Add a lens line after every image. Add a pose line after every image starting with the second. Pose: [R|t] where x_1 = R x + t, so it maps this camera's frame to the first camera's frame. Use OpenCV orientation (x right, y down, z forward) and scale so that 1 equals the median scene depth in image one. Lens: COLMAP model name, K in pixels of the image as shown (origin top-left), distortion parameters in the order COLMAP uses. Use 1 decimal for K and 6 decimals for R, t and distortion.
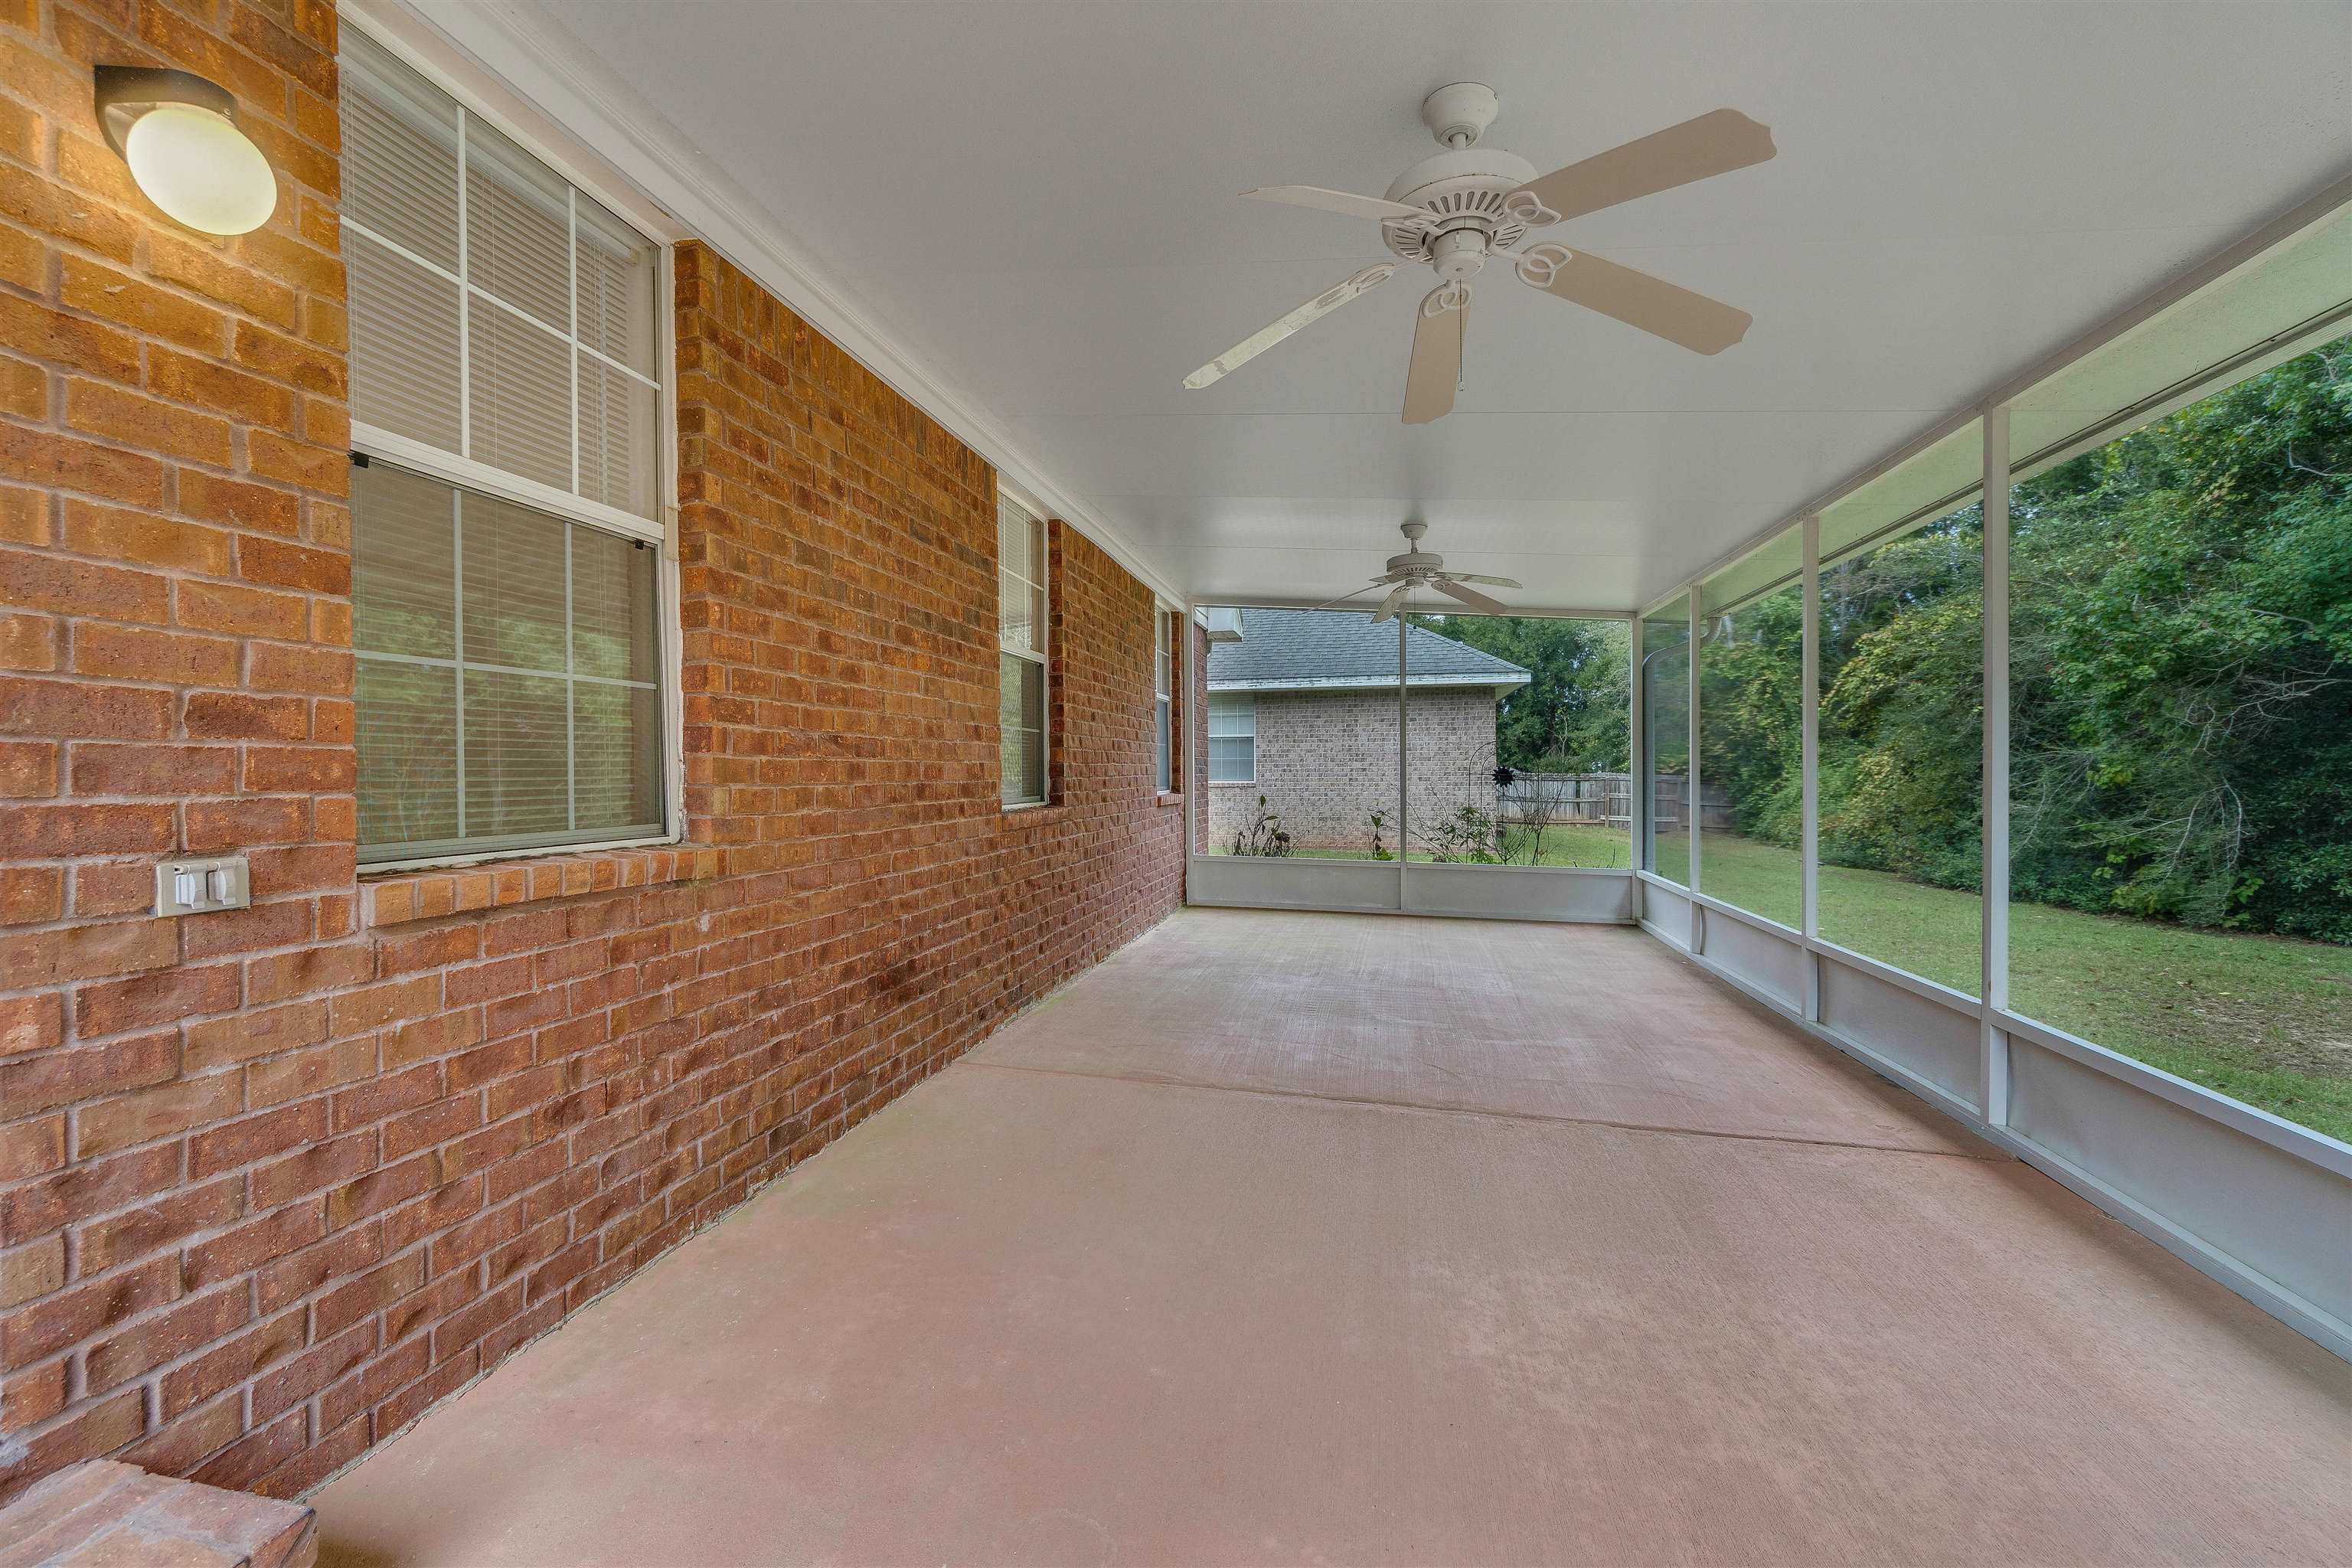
lens RADIAL K [[1035.0, 0, 1170.2], [0, 1035.0, 783.3], [0, 0, 1]] dist [-0.008351, 0.002372]
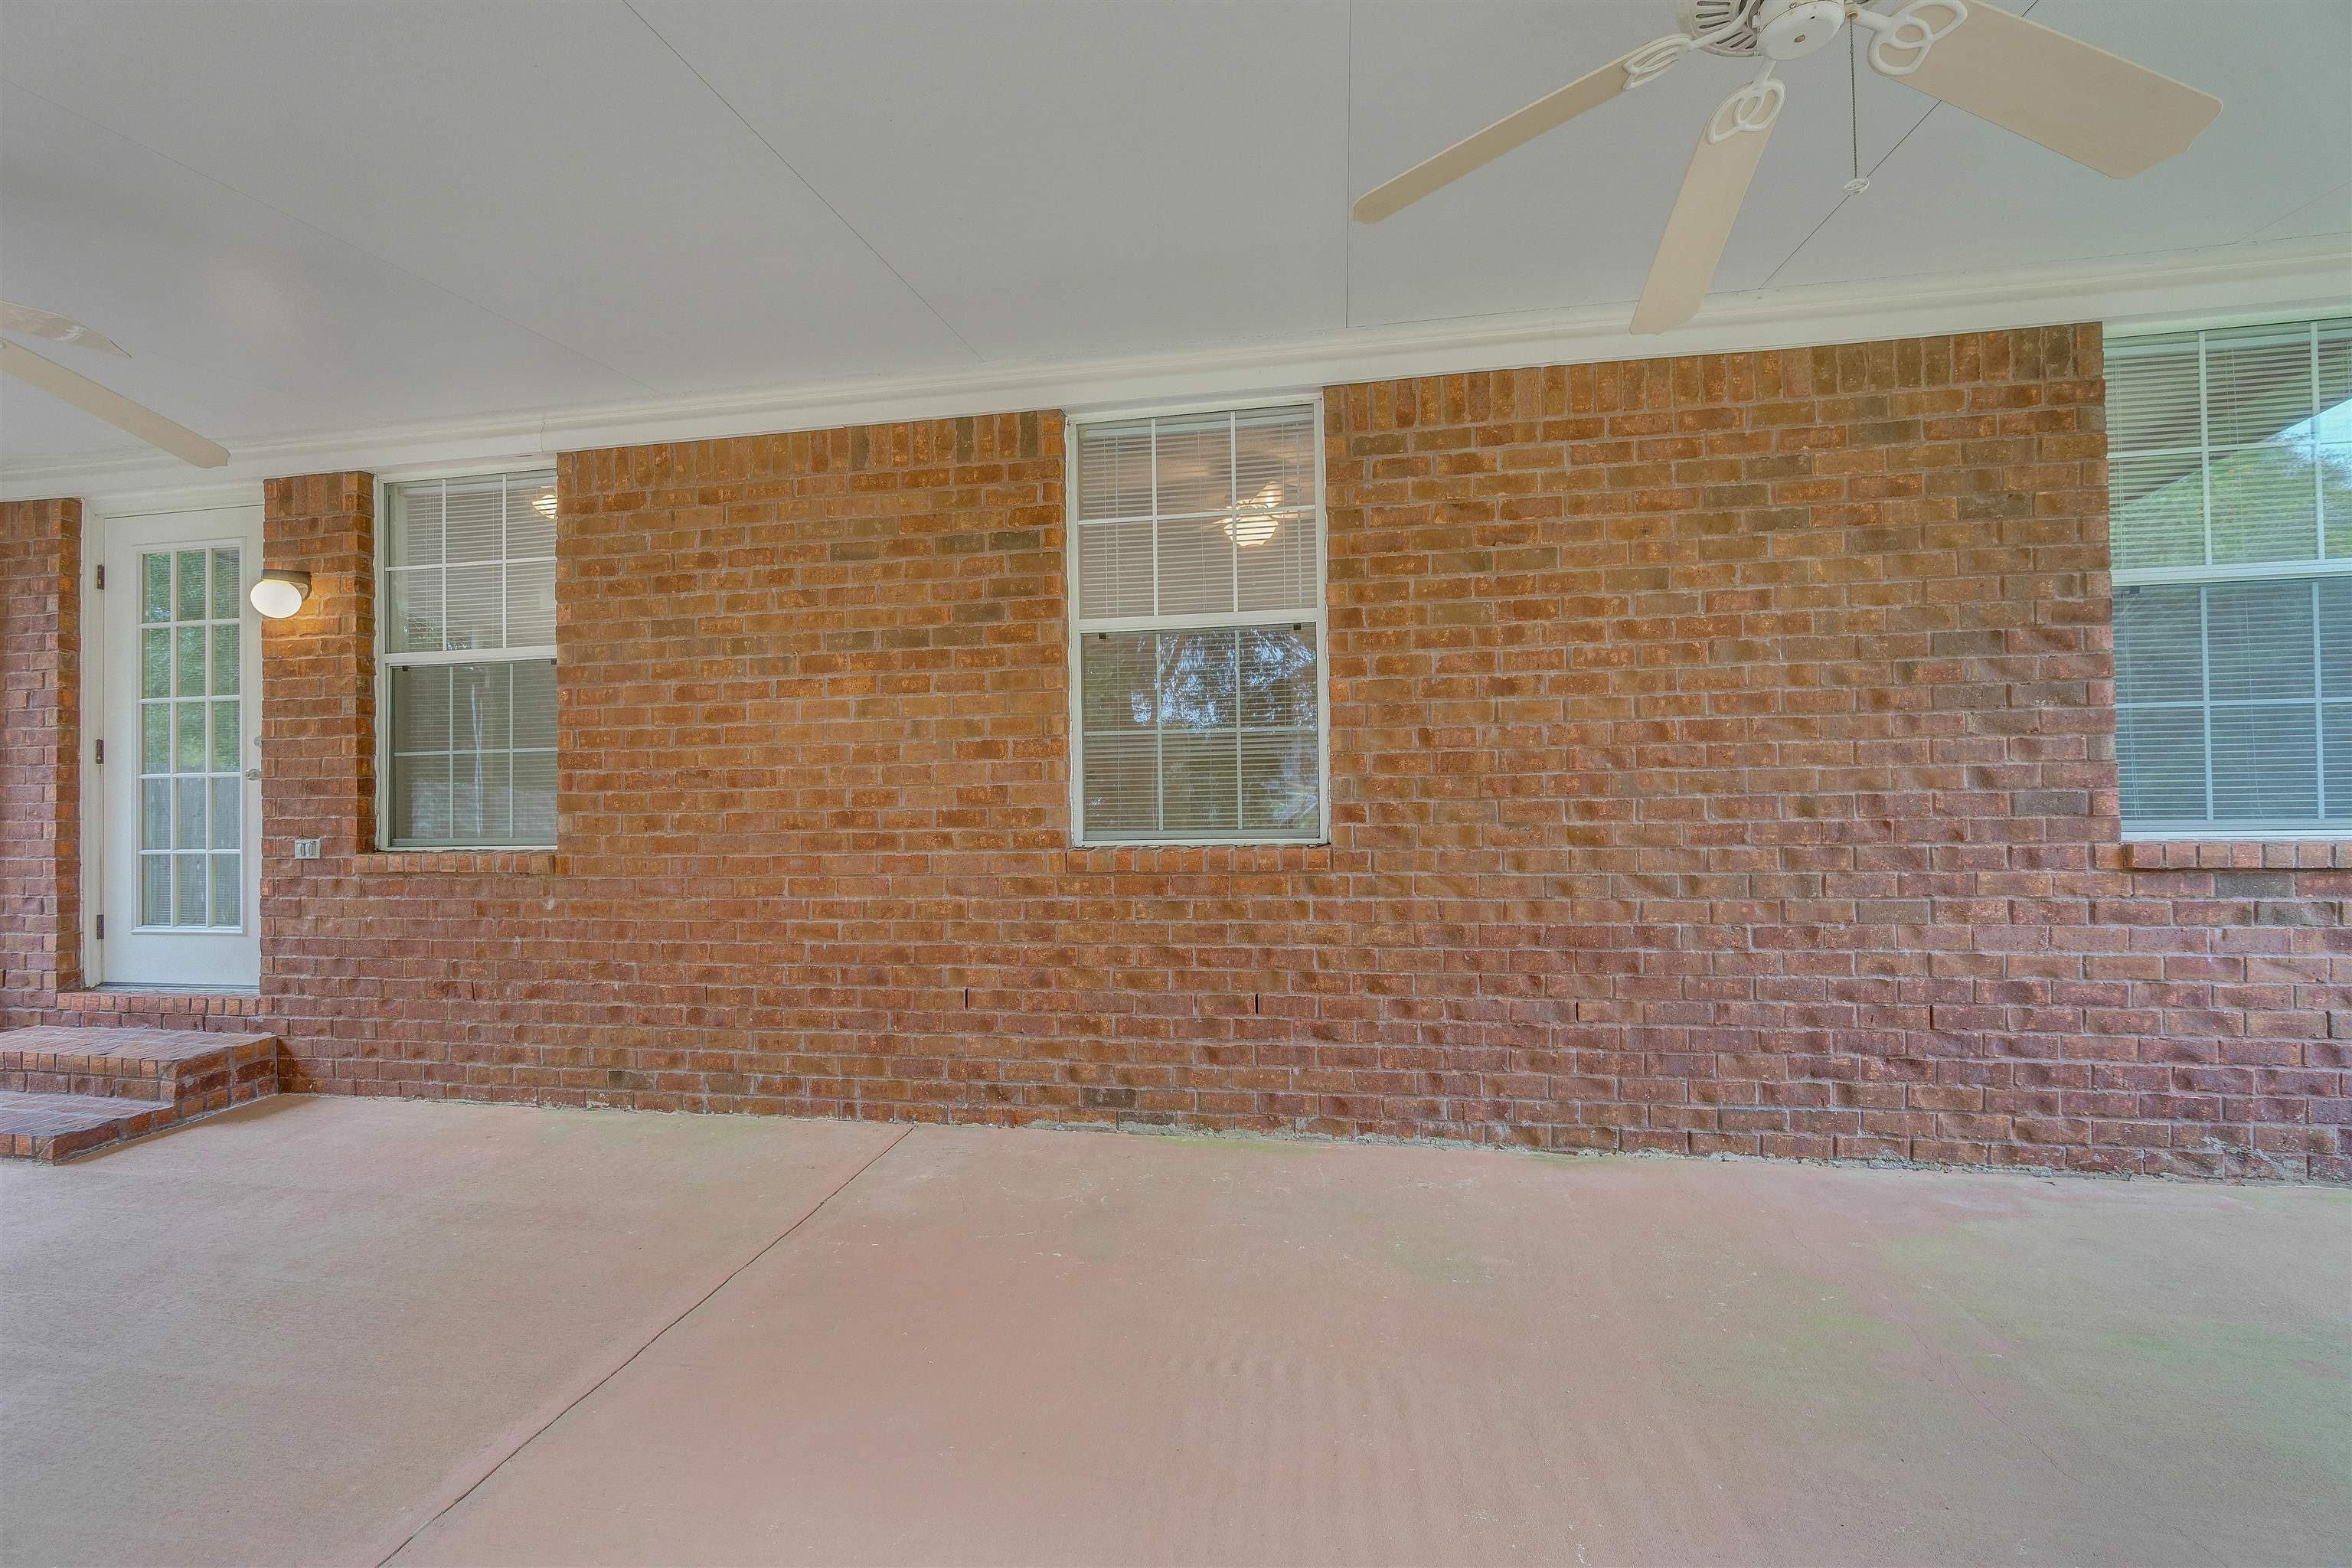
lens RADIAL K [[1035.0, 0, 1176.0], [0, 1035.0, 783.4], [0, 0, 1]] dist [-0.008351, 0.002372]
pose [[0.017732, -0.012982, -0.999758, 0.966826], [0.005532, 0.999902, -0.012886, -0.014768], [0.999827, -0.005302, 0.017802, 1.700539]]
